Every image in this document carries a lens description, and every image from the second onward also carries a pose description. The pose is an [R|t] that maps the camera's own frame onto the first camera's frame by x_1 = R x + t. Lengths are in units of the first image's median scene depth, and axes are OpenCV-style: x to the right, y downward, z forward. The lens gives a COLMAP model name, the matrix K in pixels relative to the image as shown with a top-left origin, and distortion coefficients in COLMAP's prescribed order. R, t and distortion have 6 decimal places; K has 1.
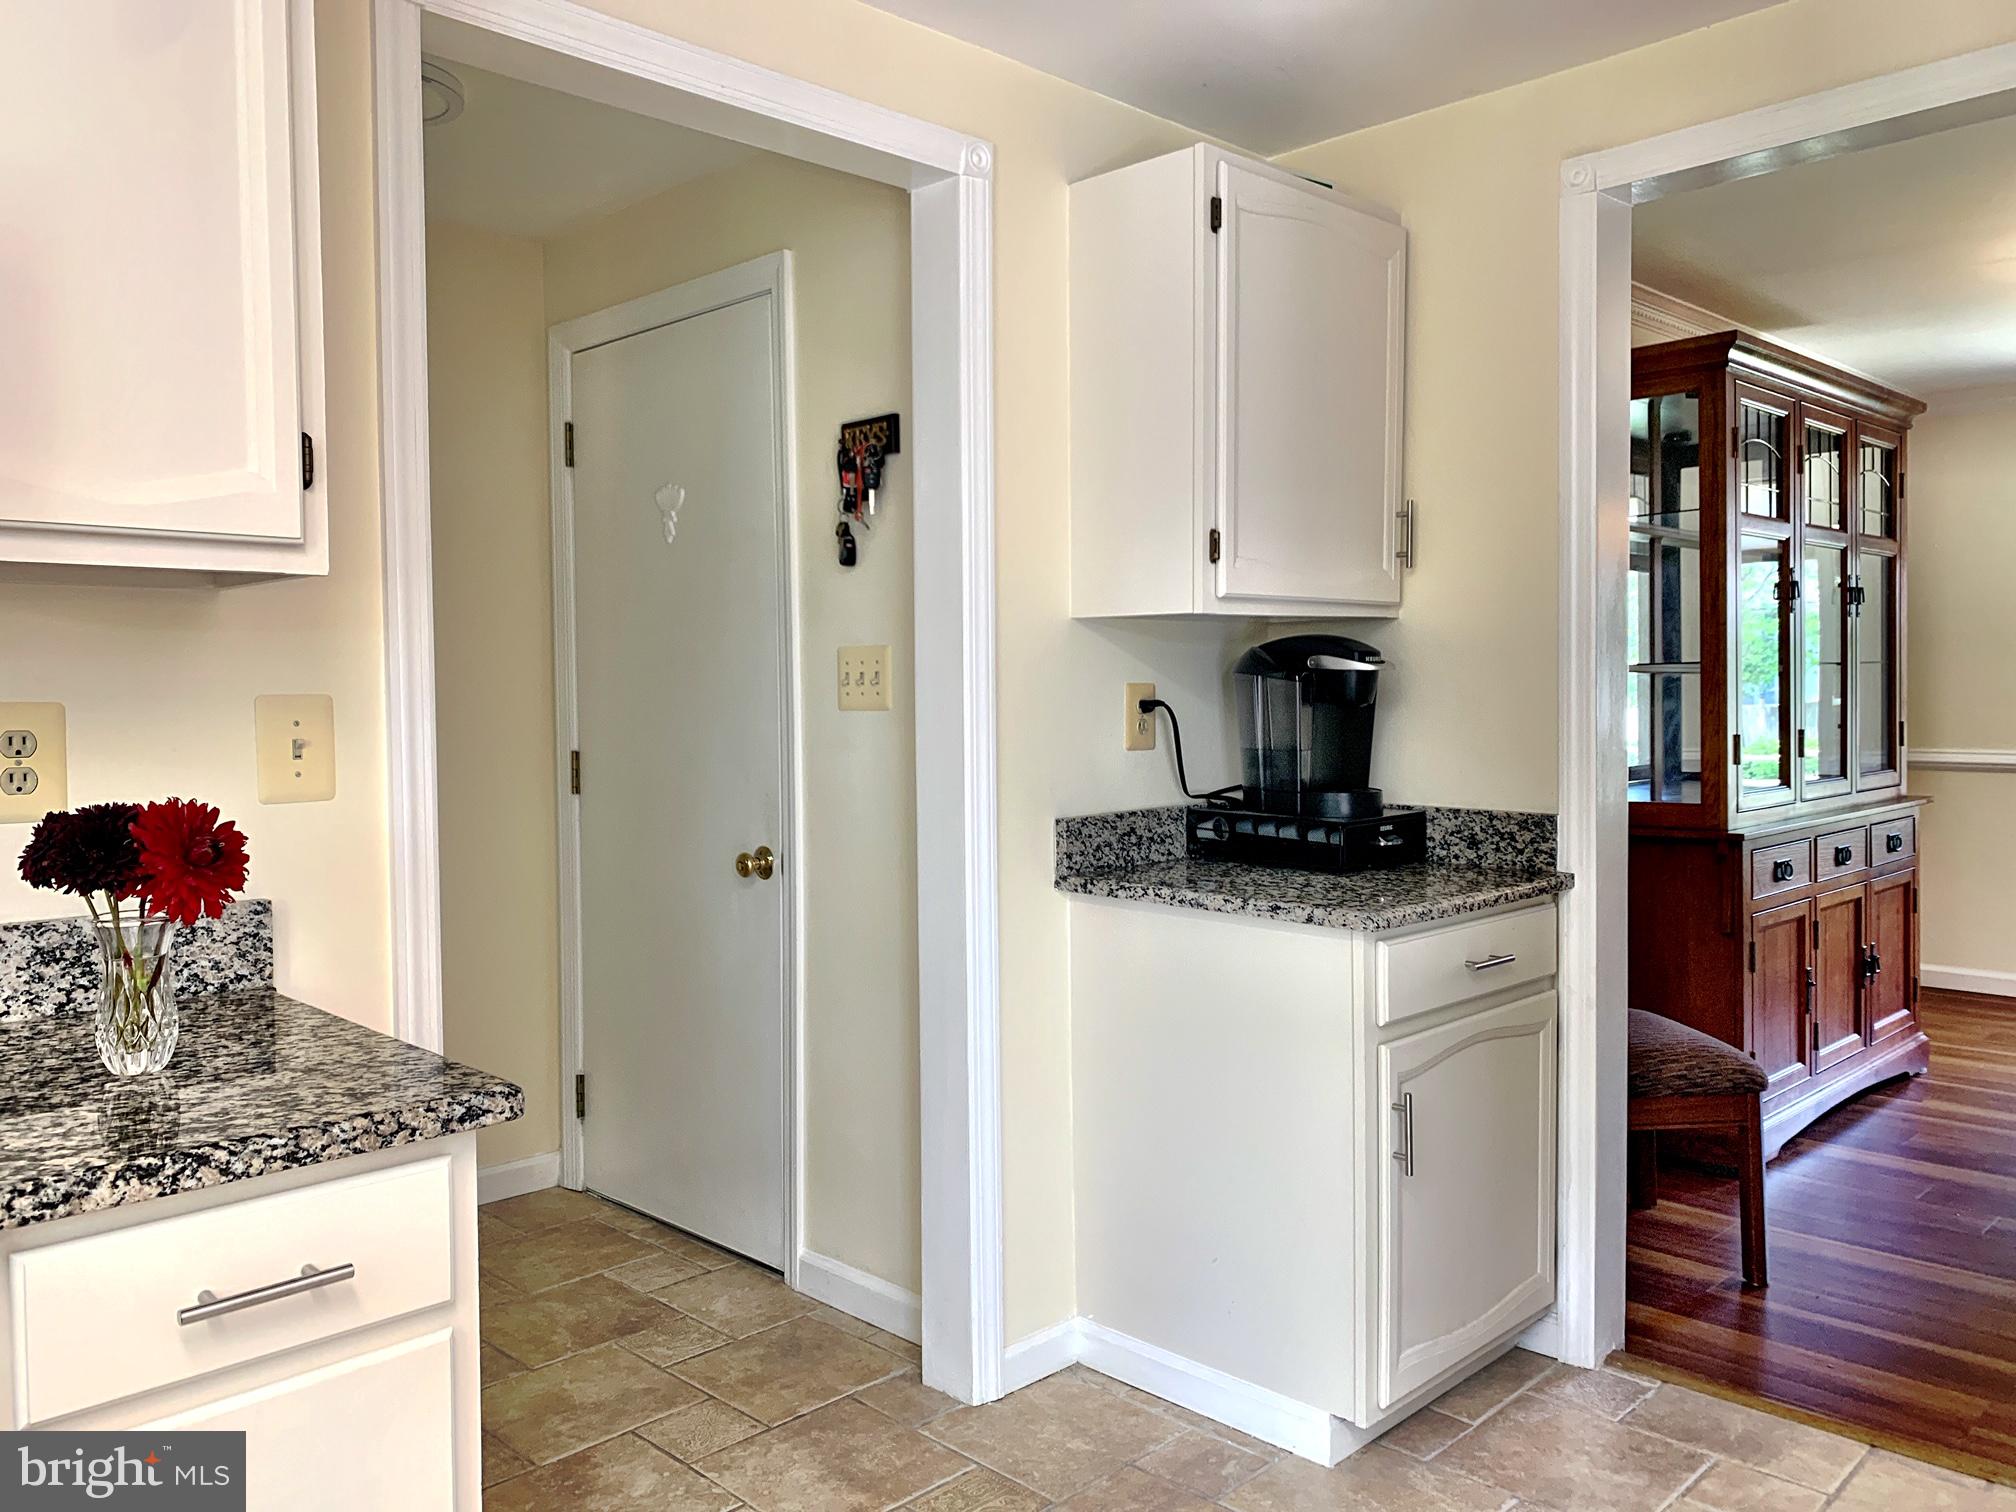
lens RADIAL K [[1546.5, 0, 1010.4], [0, 1546.5, 739.7], [0, 0, 1]] dist [0.155319, -0.379036]
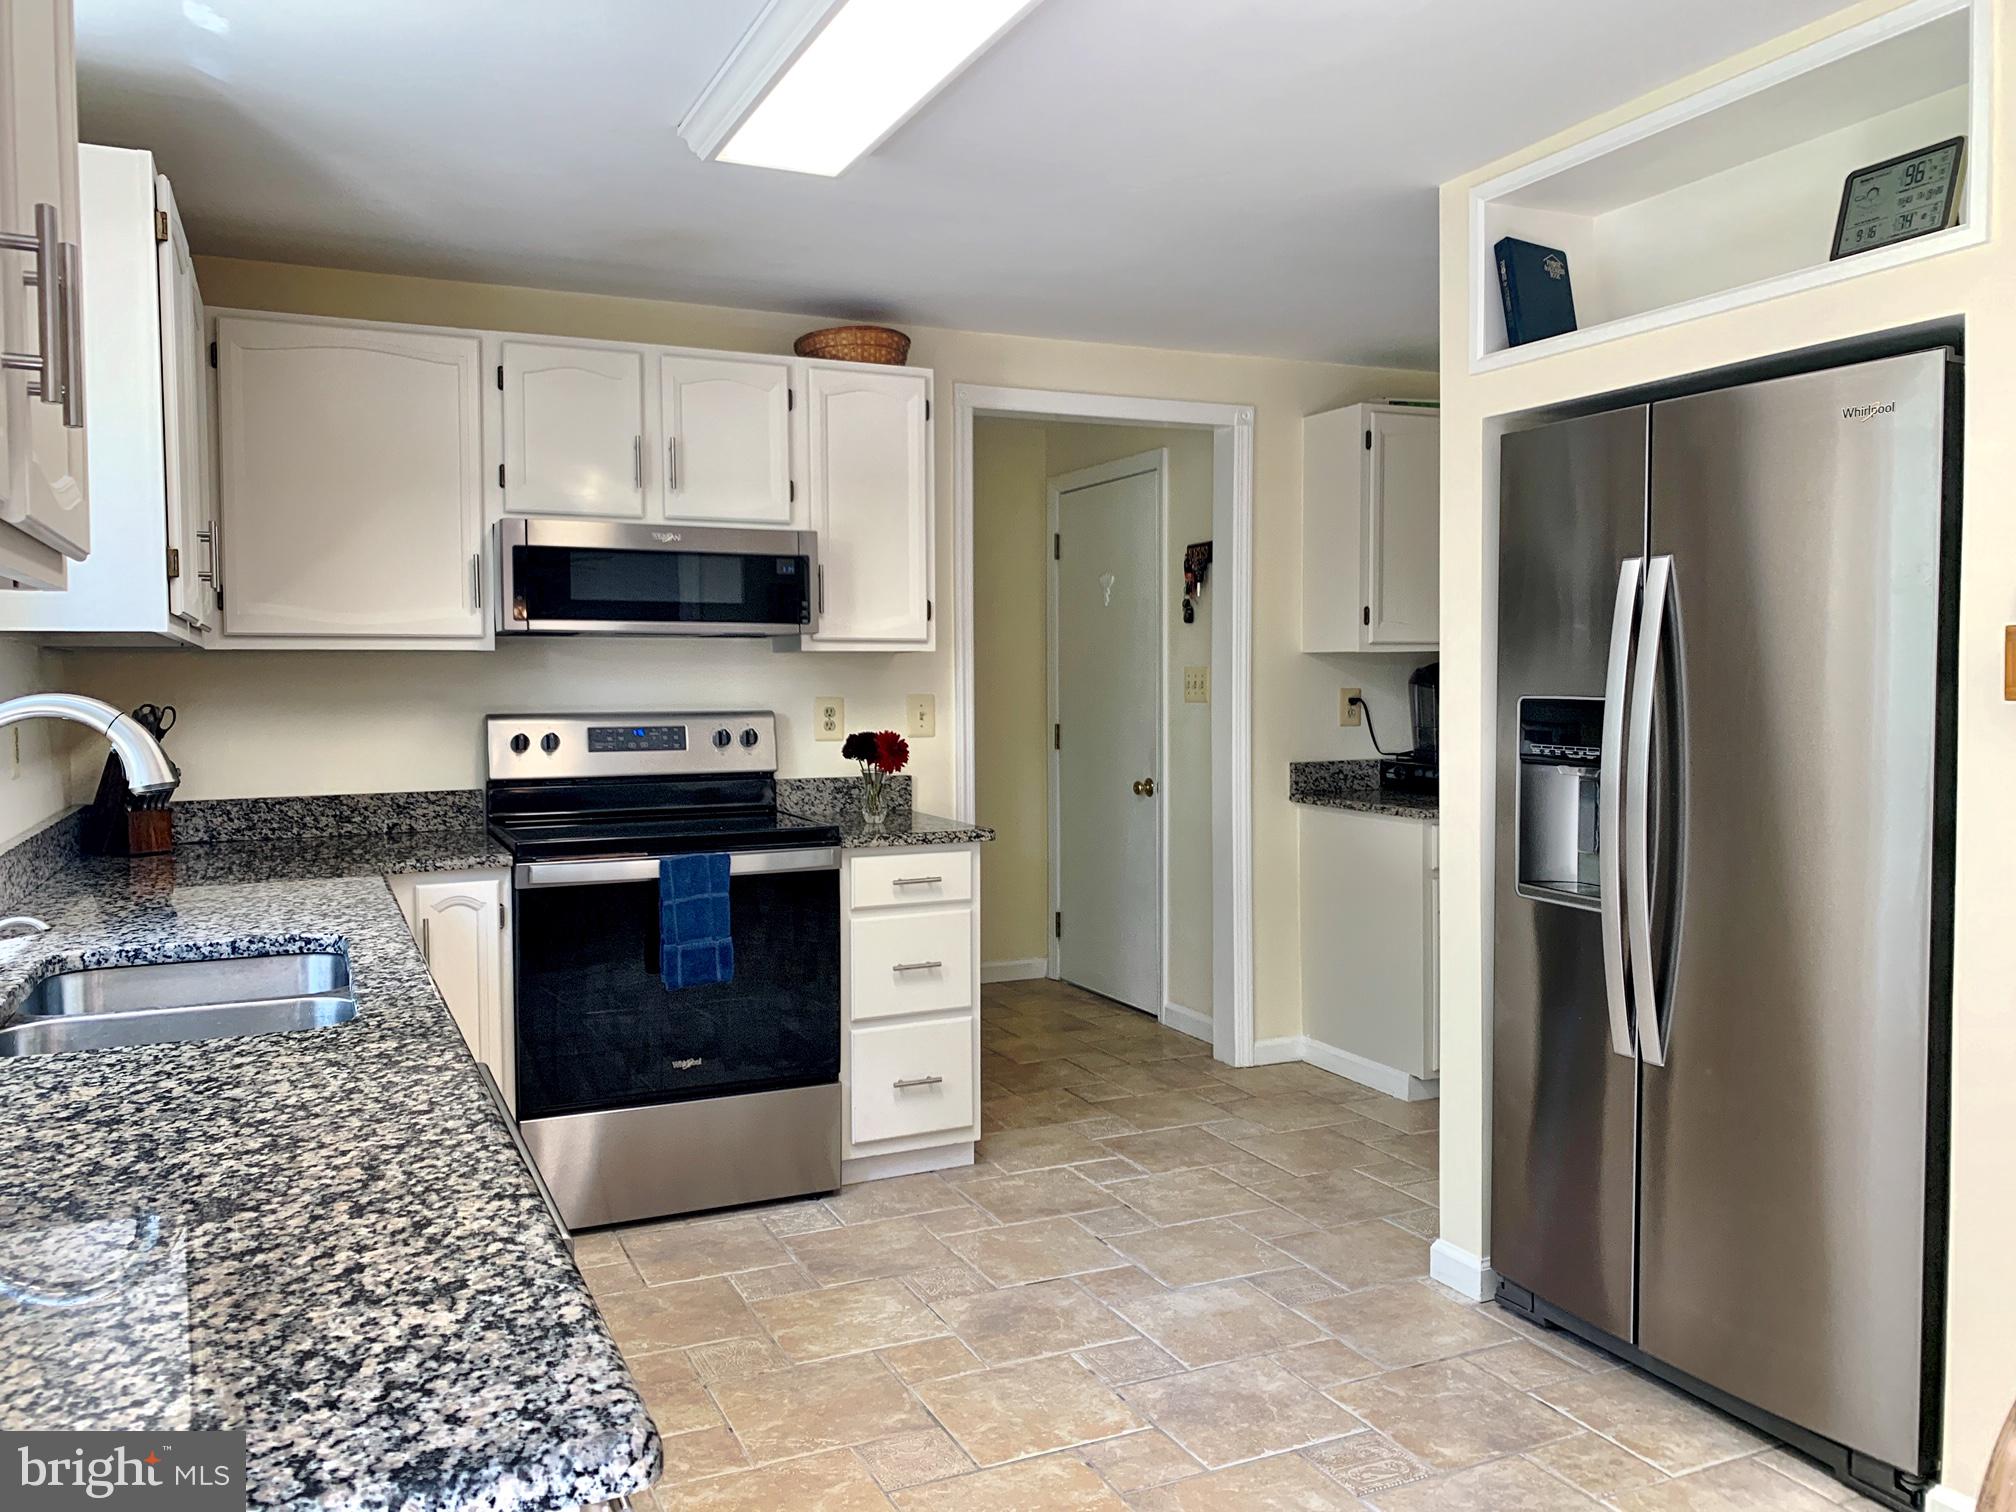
lens RADIAL K [[1546.5, 0, 1010.4], [0, 1546.5, 739.7], [0, 0, 1]] dist [0.155319, -0.379036]
pose [[0.940394, 0.018286, -0.339596, 0.333553], [-0.015447, 0.999820, 0.011060, 0.008558], [0.339737, -0.005155, 0.940506, -0.820257]]
